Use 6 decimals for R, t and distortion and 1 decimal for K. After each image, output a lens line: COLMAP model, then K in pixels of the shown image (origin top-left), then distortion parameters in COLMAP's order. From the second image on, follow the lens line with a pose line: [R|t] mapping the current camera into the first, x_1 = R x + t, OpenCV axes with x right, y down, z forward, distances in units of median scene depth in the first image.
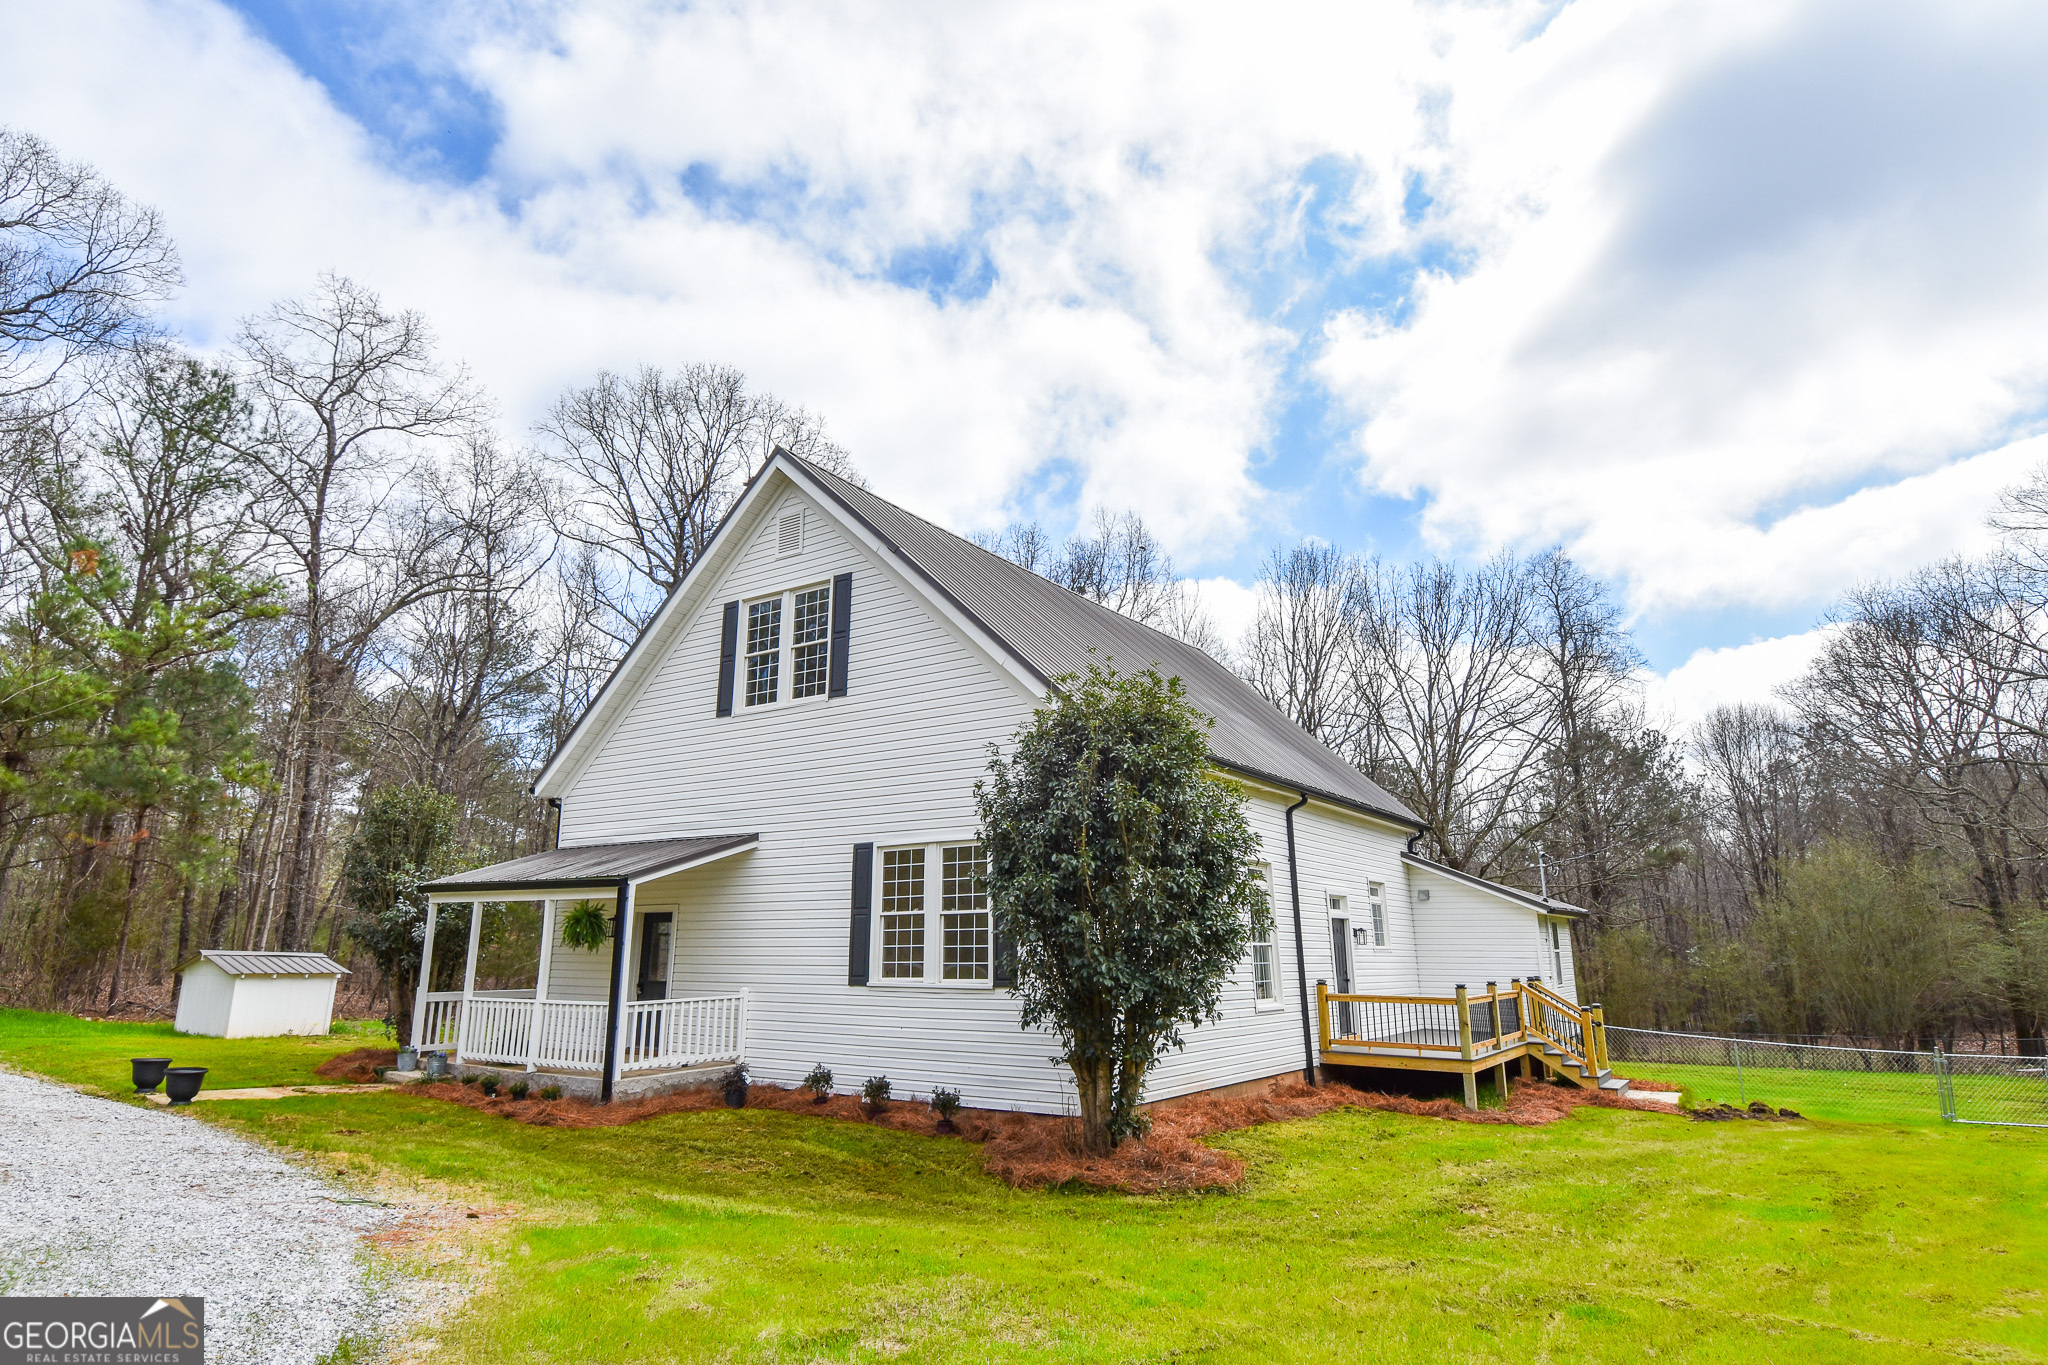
lens RADIAL K [[1118.1, 0, 1019.3], [0, 1118.1, 670.7], [0, 0, 1]] dist [0.053180, -0.057732]
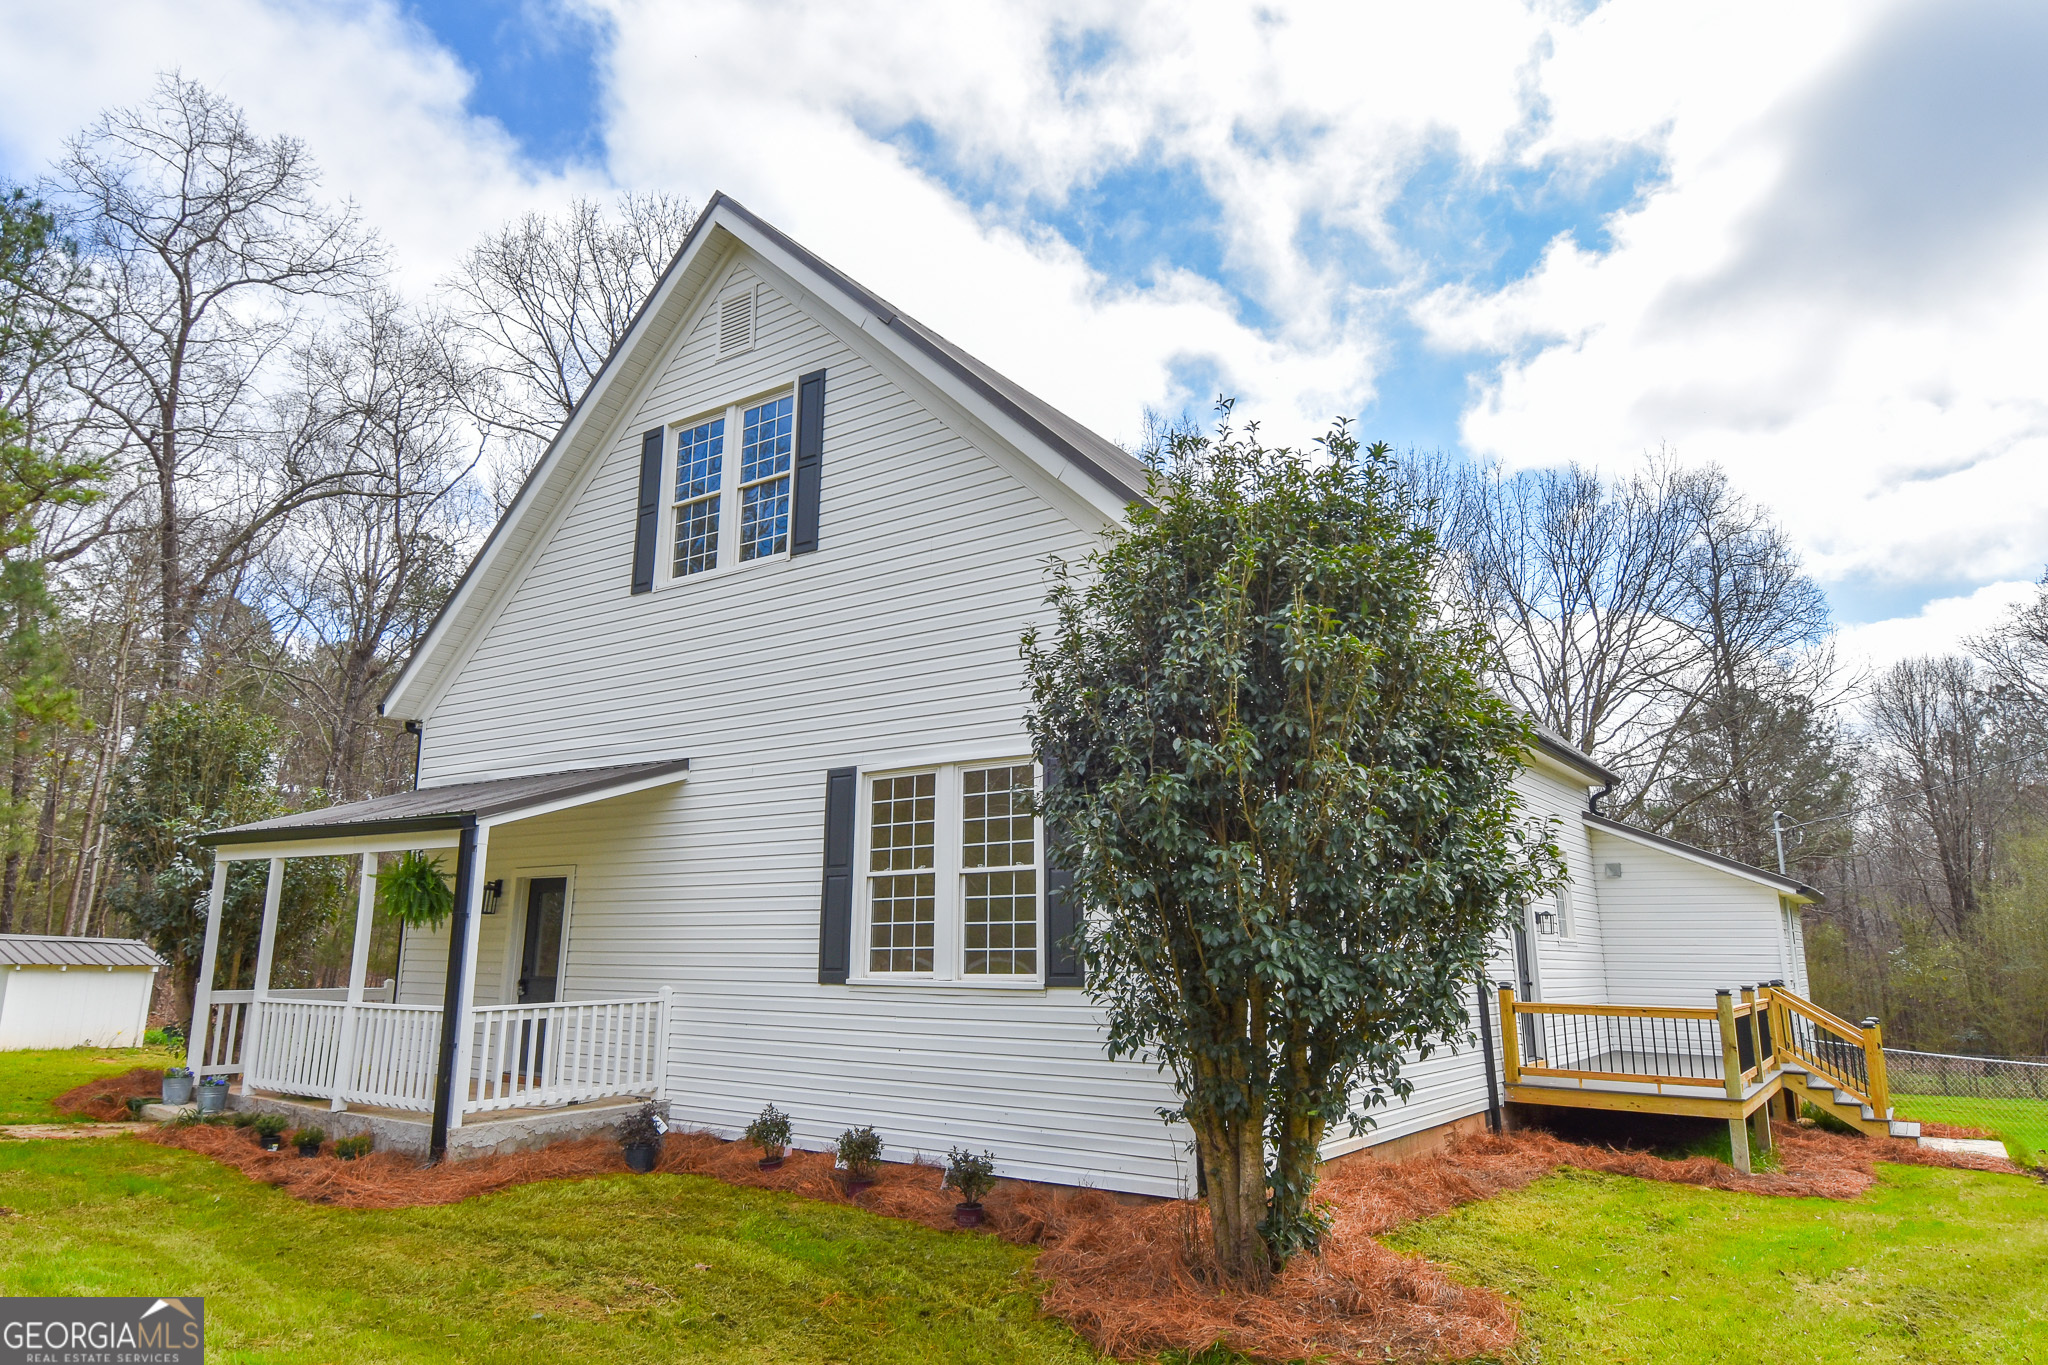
lens RADIAL K [[1252.2, 0, 1019.0], [0, 1252.2, 668.9], [0, 0, 1]] dist [0.053390, -0.059220]
pose [[0.999855, 0.001978, -0.016938, -0.021420], [-0.001610, 0.999763, 0.021722, 0.073358], [0.016977, -0.021691, 0.999621, 0.248444]]
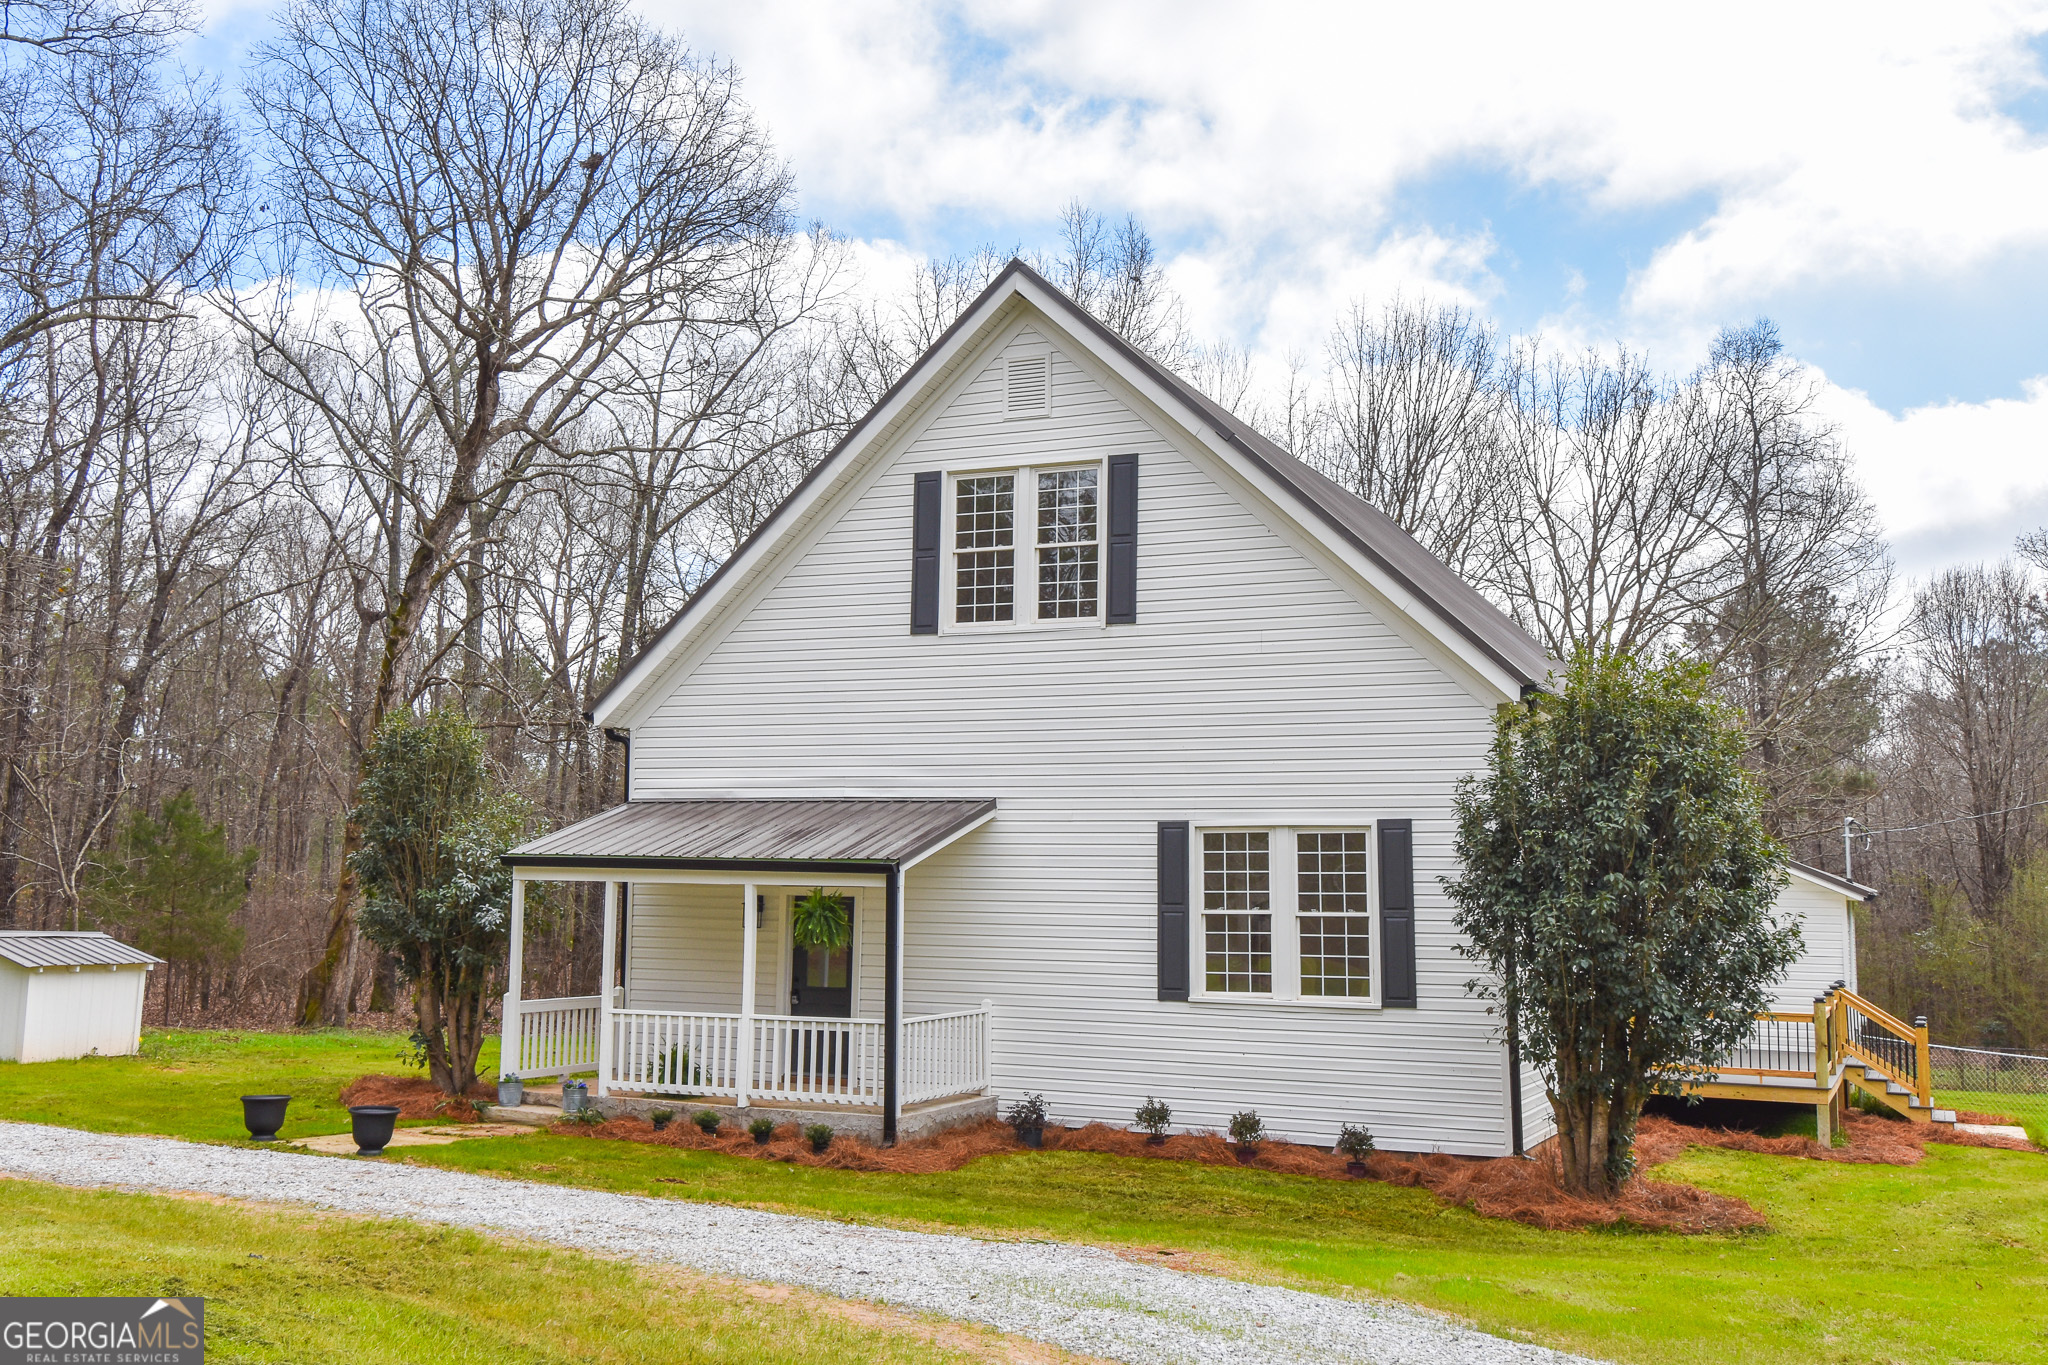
lens RADIAL K [[1979.8, 0, 1025.6], [0, 1979.8, 665.7], [0, 0, 1]] dist [0.068760, -0.083360]
pose [[0.985104, 0.032090, 0.168938, -0.433580], [-0.053375, 0.990970, 0.123002, -0.104725], [-0.163466, -0.130187, 0.977921, -0.277249]]
